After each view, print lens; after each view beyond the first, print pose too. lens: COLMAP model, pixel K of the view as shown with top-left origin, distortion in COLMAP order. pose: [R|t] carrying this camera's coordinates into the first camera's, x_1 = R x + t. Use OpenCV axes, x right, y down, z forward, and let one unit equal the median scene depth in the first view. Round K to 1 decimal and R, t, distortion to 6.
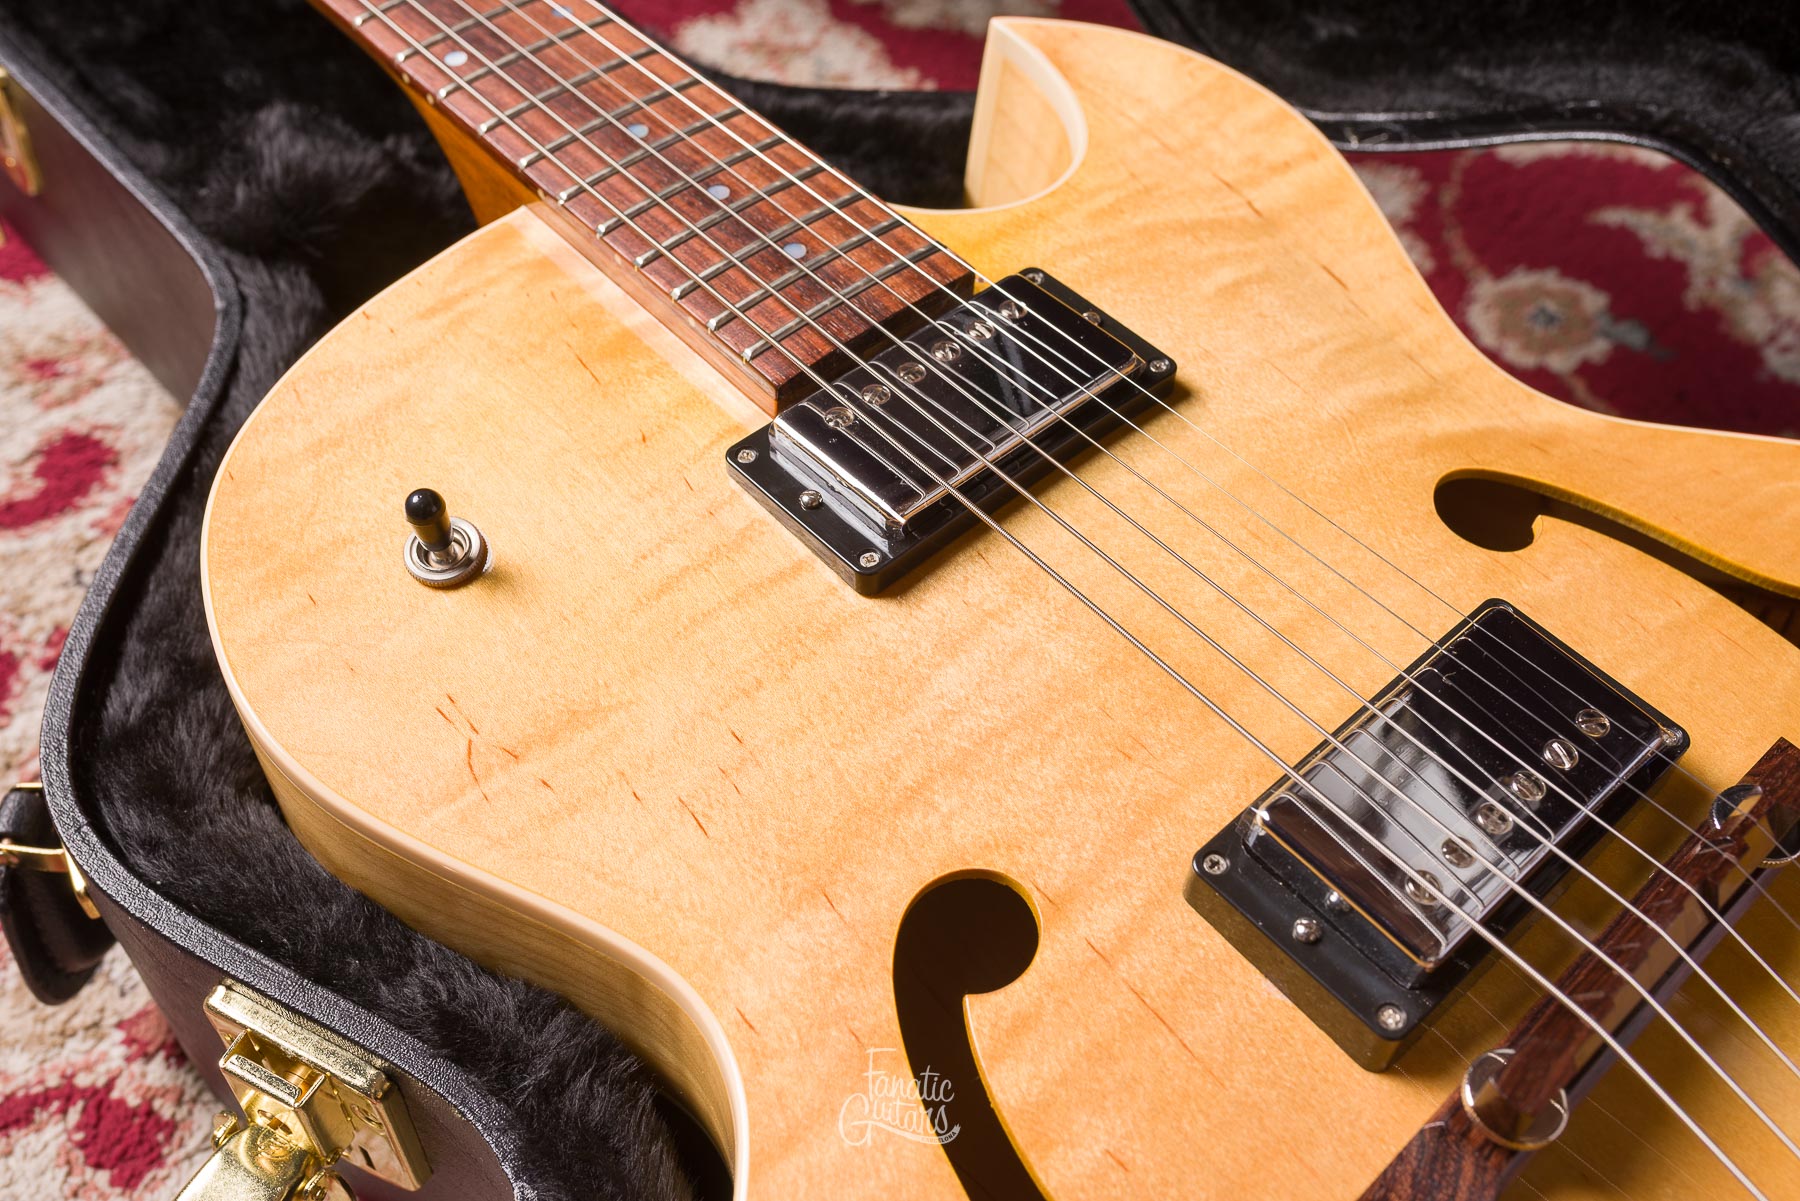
lens RADIAL K [[1790.0, 0, 900.0], [0, 1790.0, 600.5], [0, 0, 1]] dist [-0.000837, 0.005273]
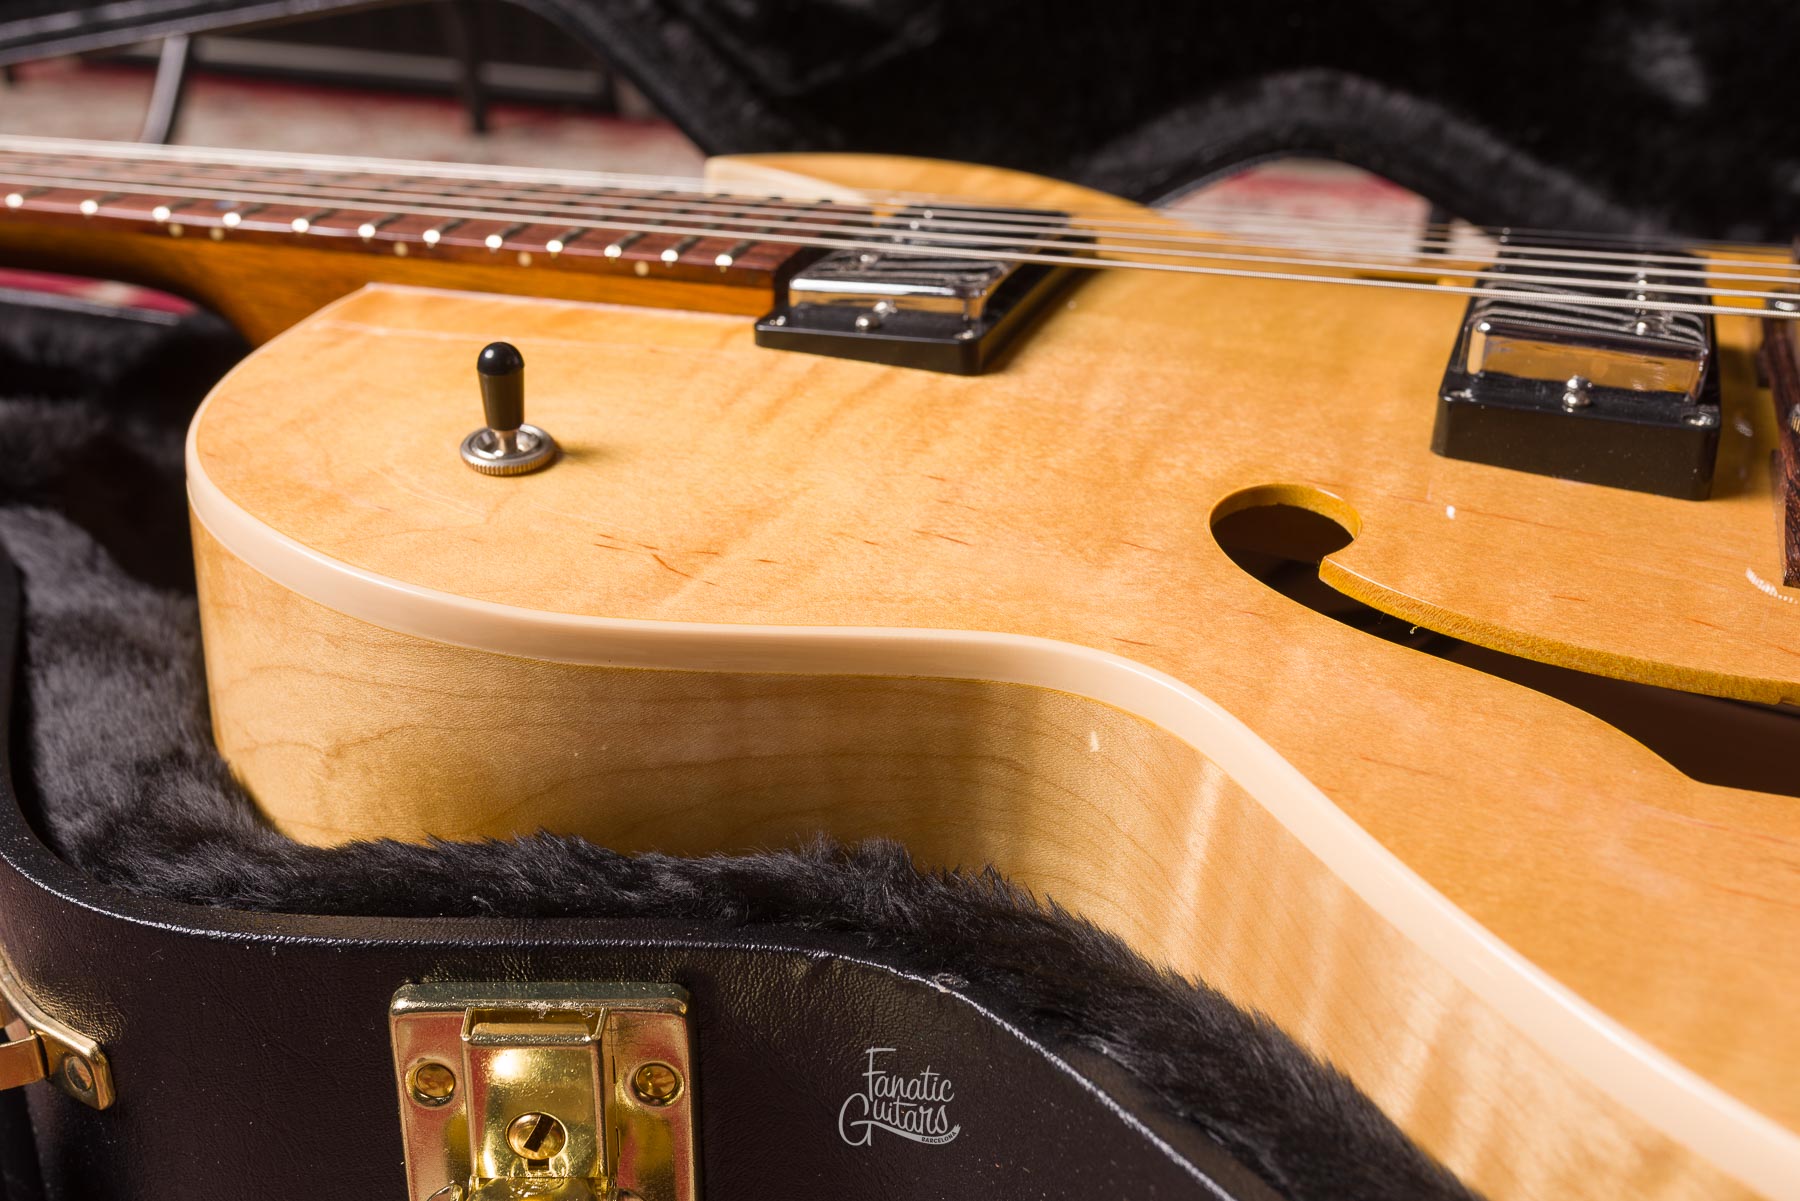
lens RADIAL K [[1979.0, 0, 900.0], [0, 1979.0, 600.5], [0, 0, 1]] dist [-0.006208, 0.006979]
pose [[0.883316, -0.223372, 0.412139, -0.389740], [0.383907, 0.849221, -0.362546, 0.353848], [-0.269014, 0.478466, 0.835884, 0.150900]]
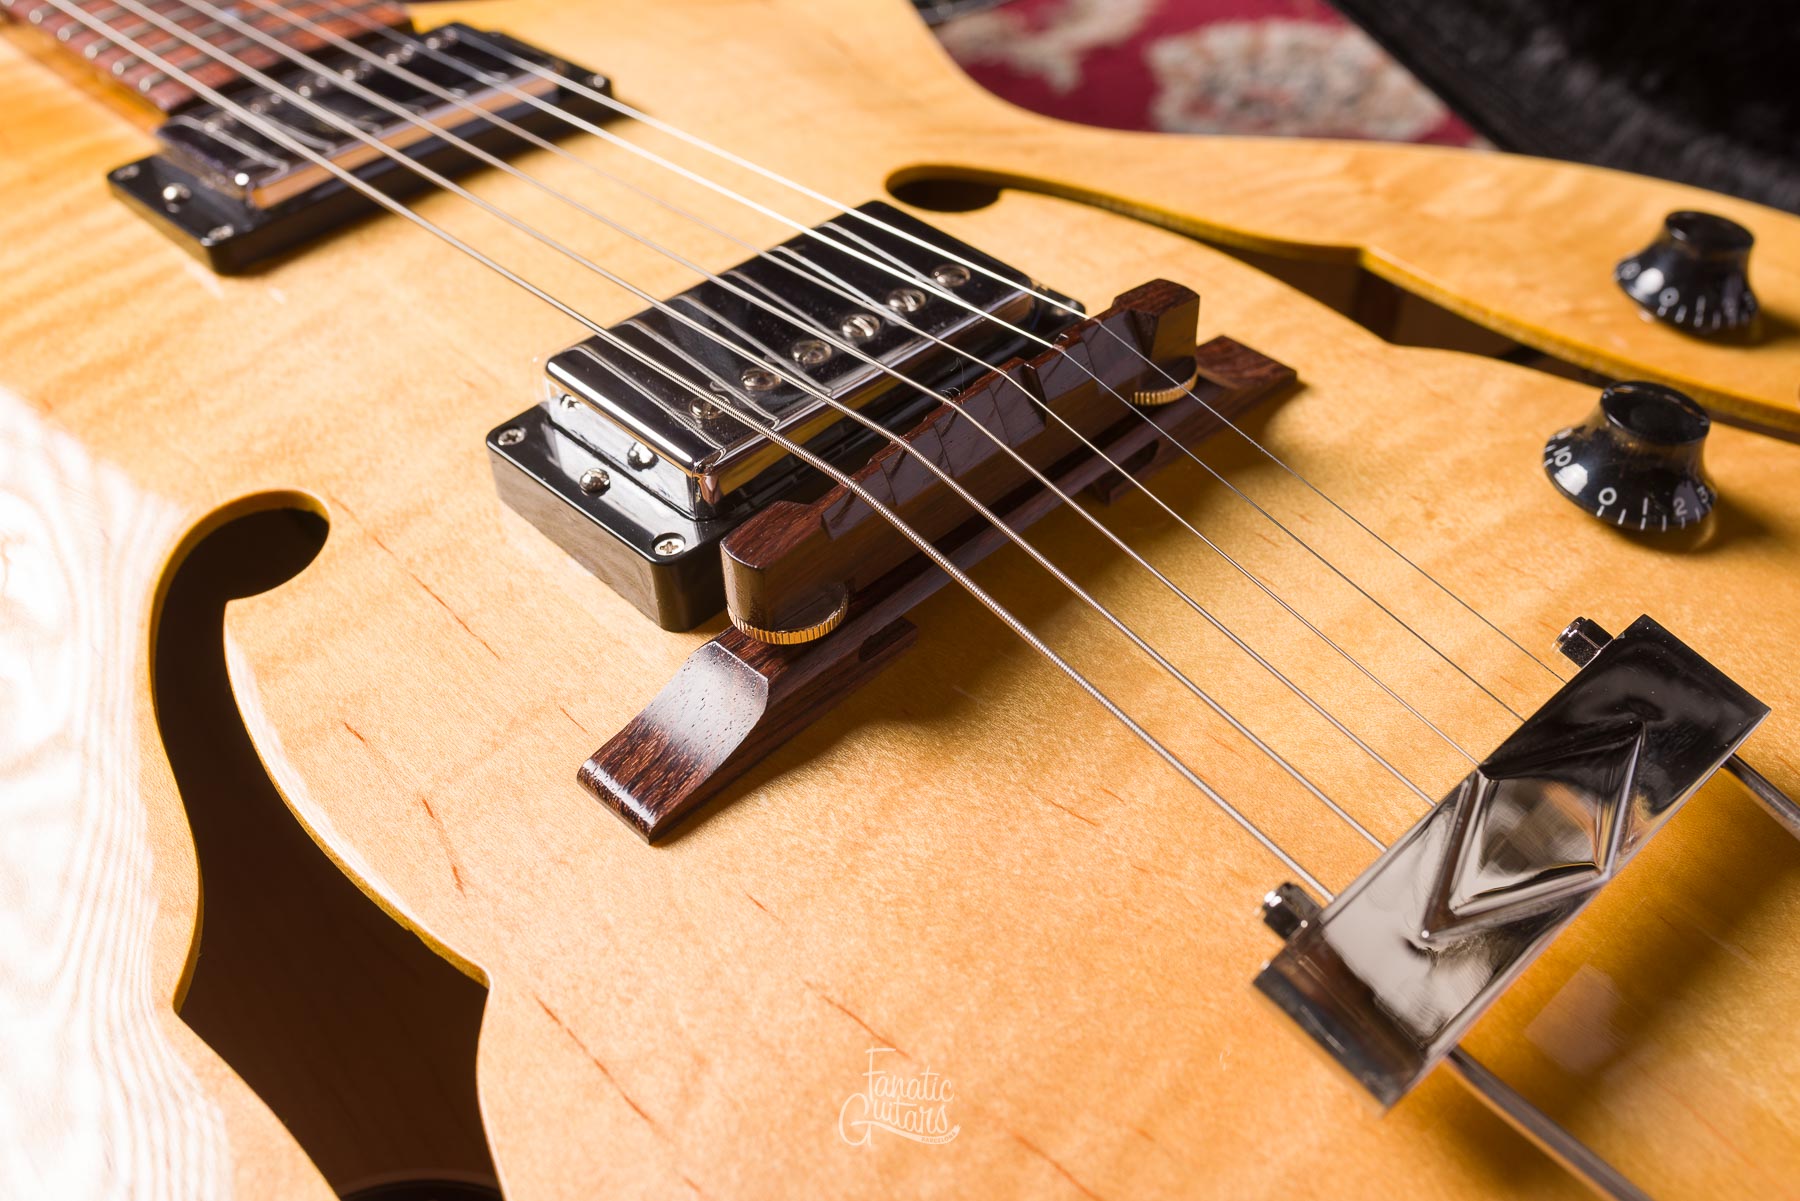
lens RADIAL K [[1834.7, 0, 900.0], [0, 1834.7, 600.5], [0, 0, 1]] dist [-0.004955, -0.005593]
pose [[0.997060, -0.073440, -0.021868, 0.258070], [0.068059, 0.979879, -0.187629, 0.276746], [0.035208, 0.185589, 0.981996, 0.092643]]
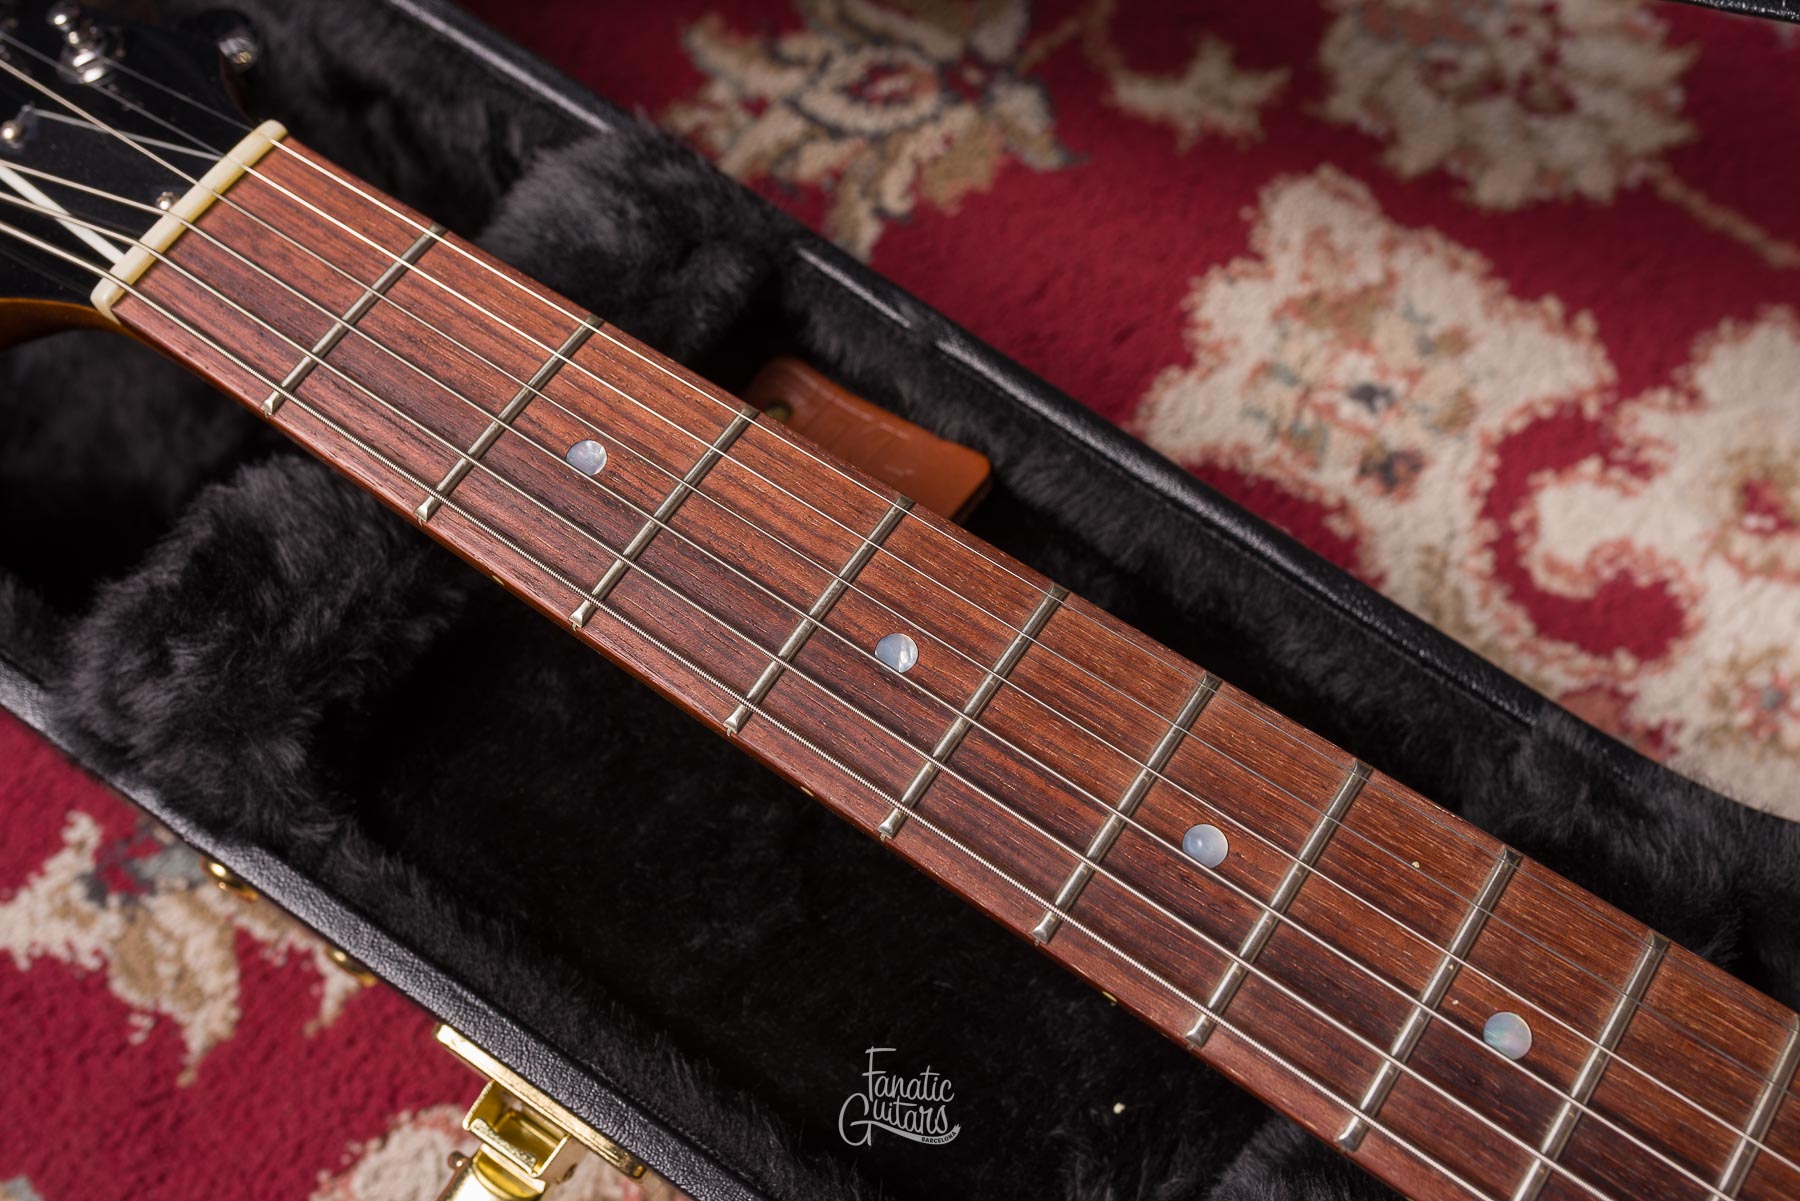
lens RADIAL K [[1816.4, 0, 900.0], [0, 1816.4, 600.5], [0, 0, 1]] dist [0.005204, 0.002478]
pose [[0.972071, -0.229673, 0.048251, -0.477574], [0.209739, 0.942422, 0.260480, -0.691640], [-0.105298, -0.243085, 0.964273, 0.562798]]
